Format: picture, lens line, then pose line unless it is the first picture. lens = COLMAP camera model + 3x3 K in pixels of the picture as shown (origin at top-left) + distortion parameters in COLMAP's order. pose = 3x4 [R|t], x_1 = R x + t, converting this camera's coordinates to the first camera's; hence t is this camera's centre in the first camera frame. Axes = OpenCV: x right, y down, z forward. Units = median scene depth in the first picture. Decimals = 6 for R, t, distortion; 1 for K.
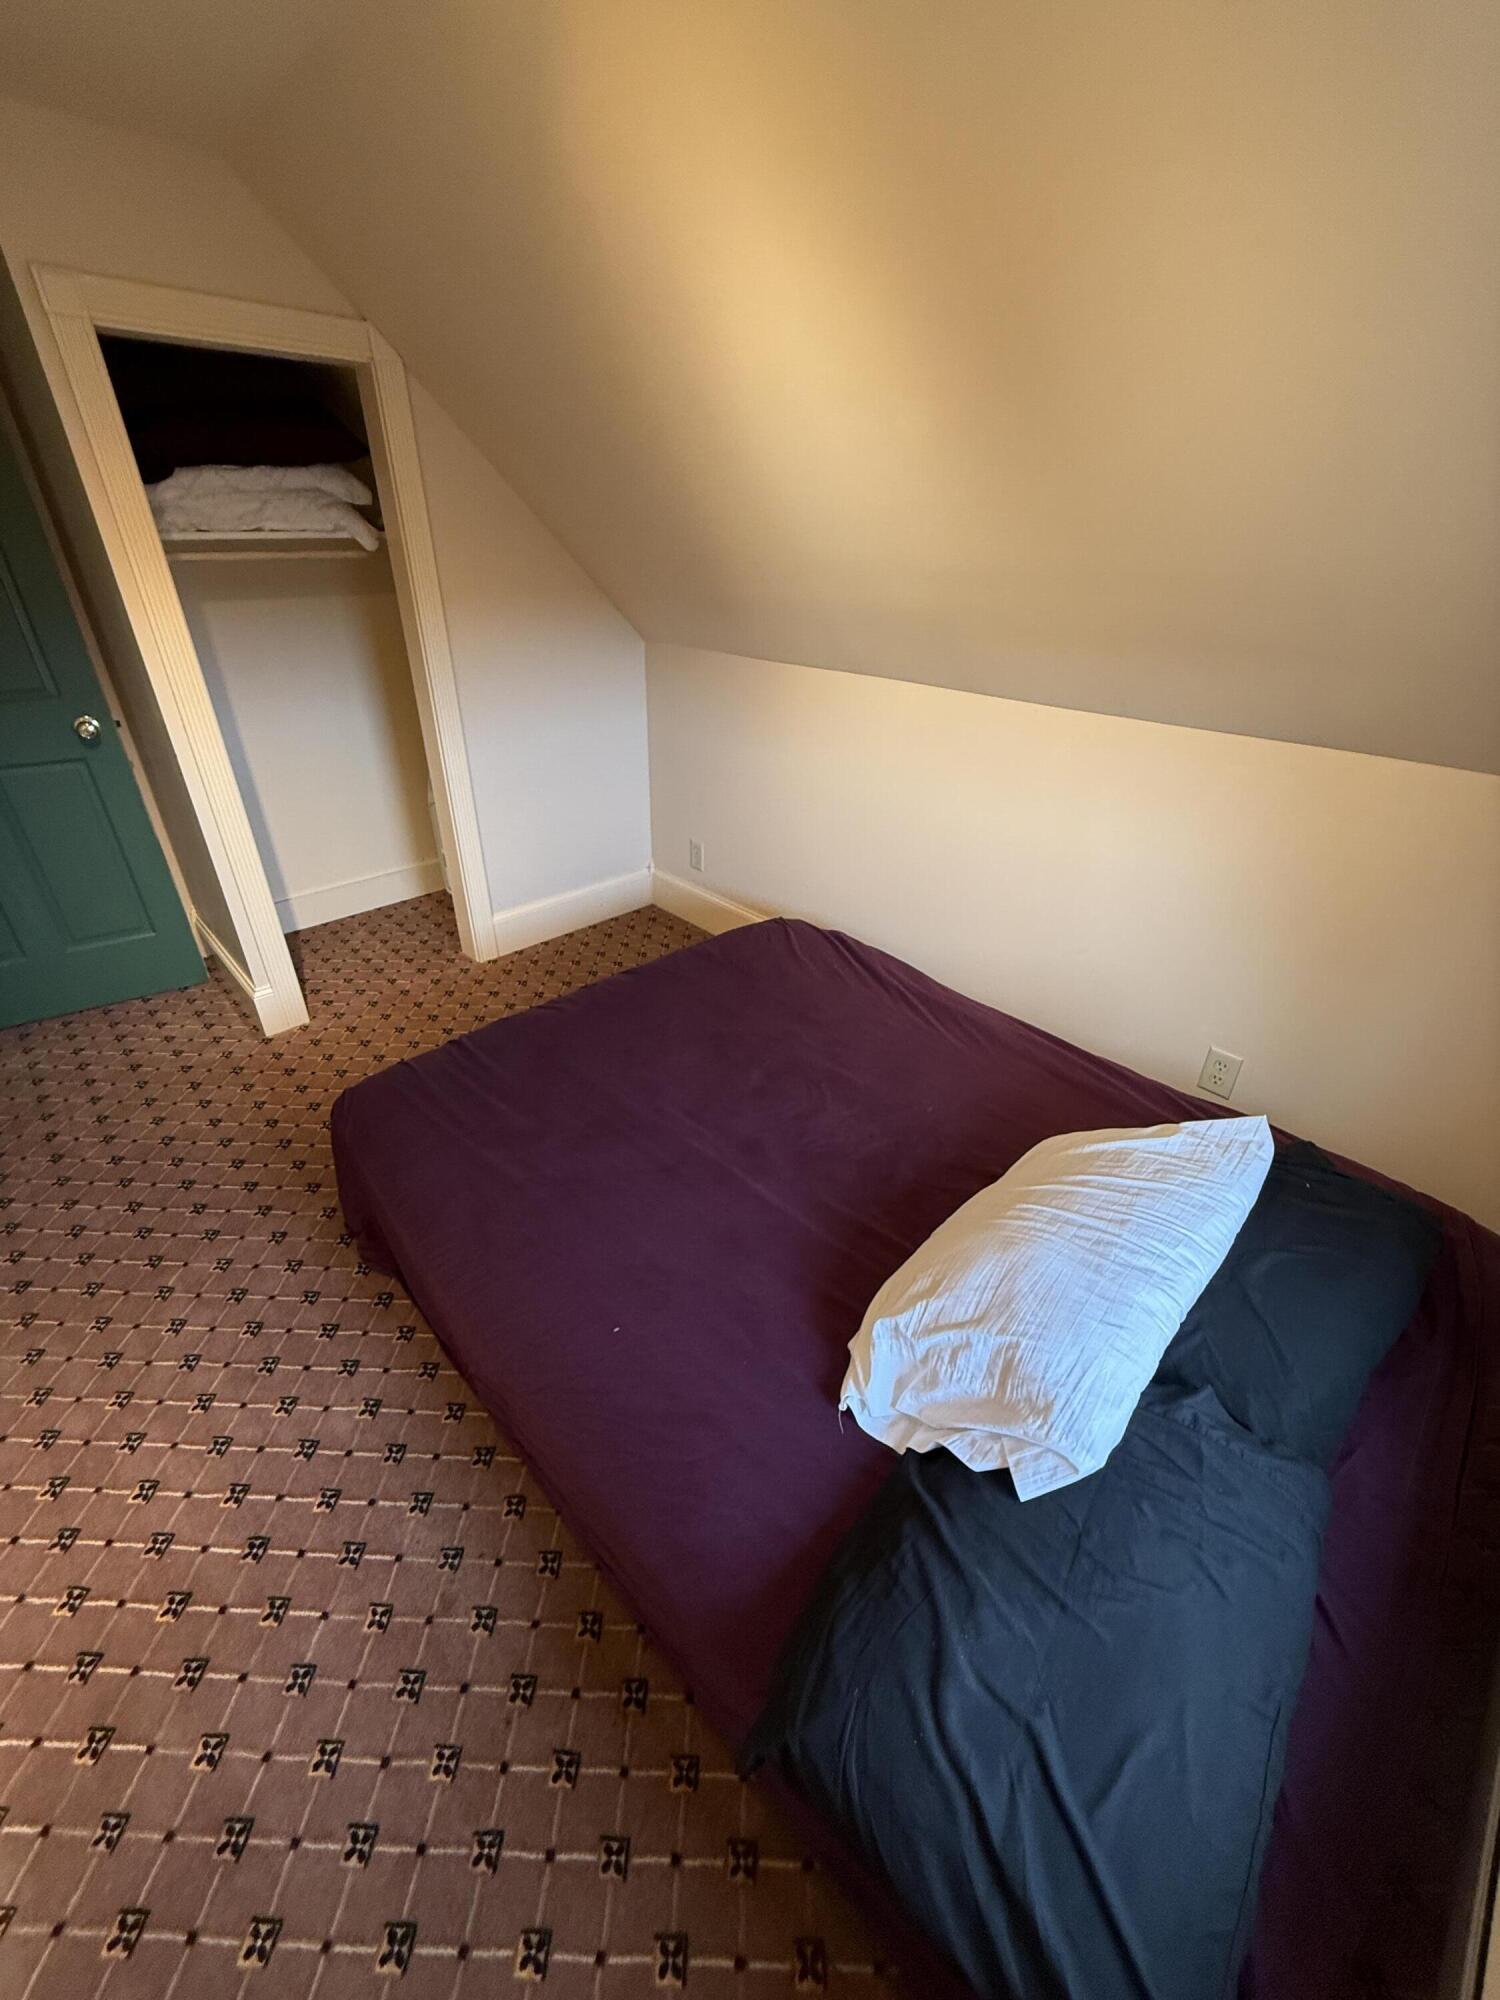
lens RADIAL K [[789.3, 0, 744.2], [0, 789.3, 1002.3], [0, 0, 1]] dist [0.000564, 0.000256]
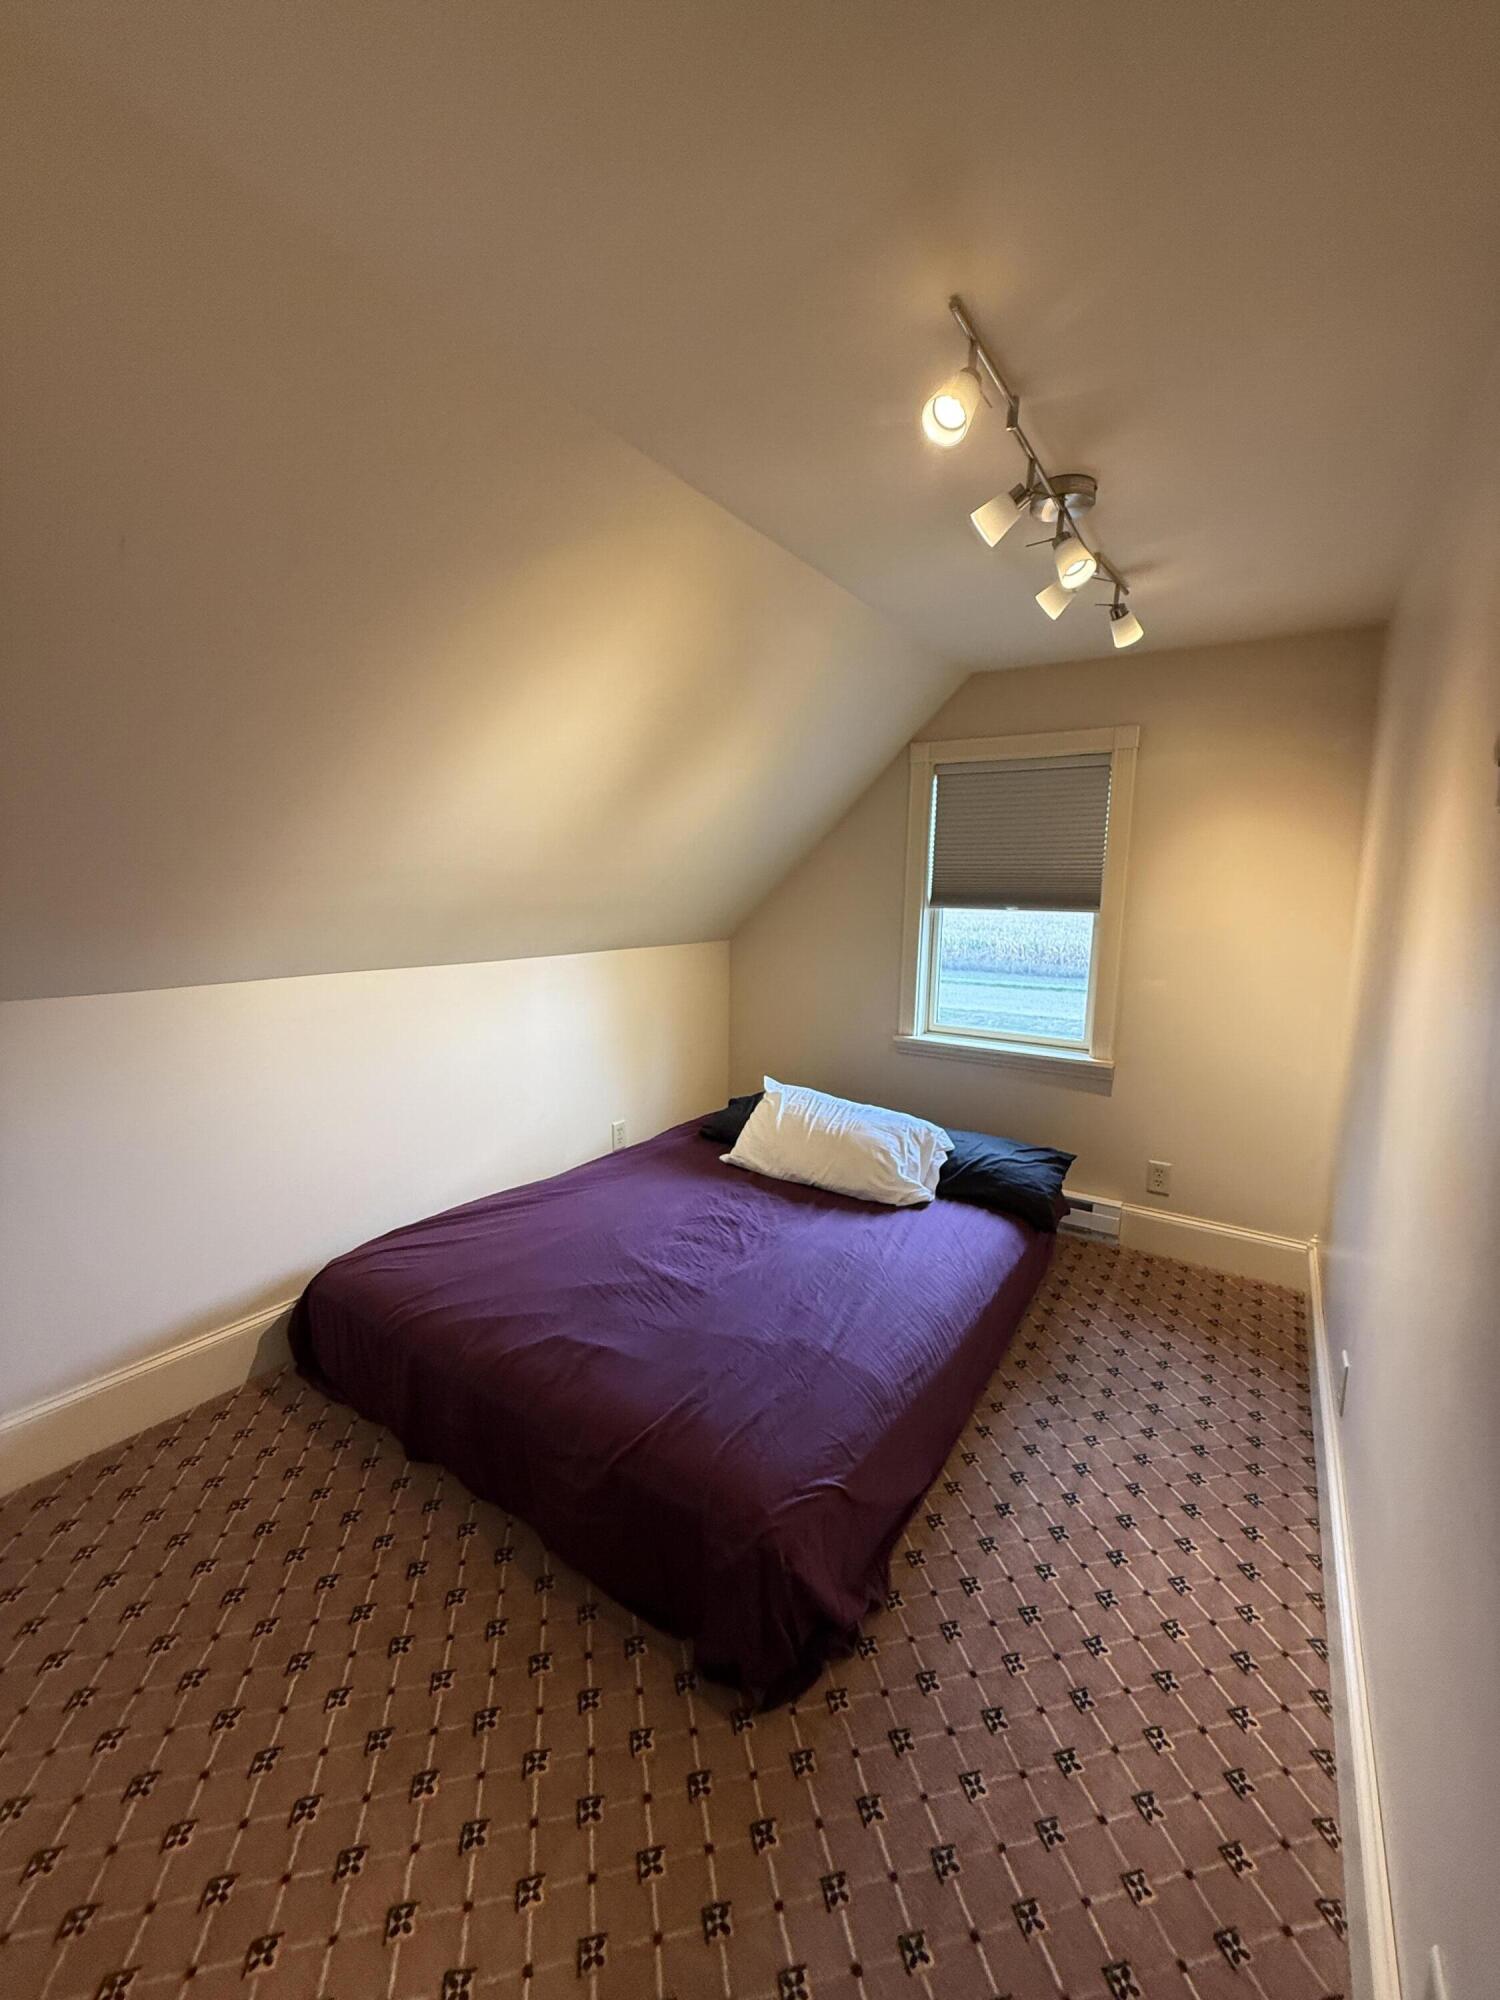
lens RADIAL K [[789.3, 0, 744.2], [0, 789.3, 1002.3], [0, 0, 1]] dist [0.000564, 0.000256]
pose [[-0.224412, -0.159844, 0.961296, -1.321991], [0.482843, 0.838616, 0.252163, -0.567504], [-0.846465, 0.520743, -0.111016, 1.012323]]
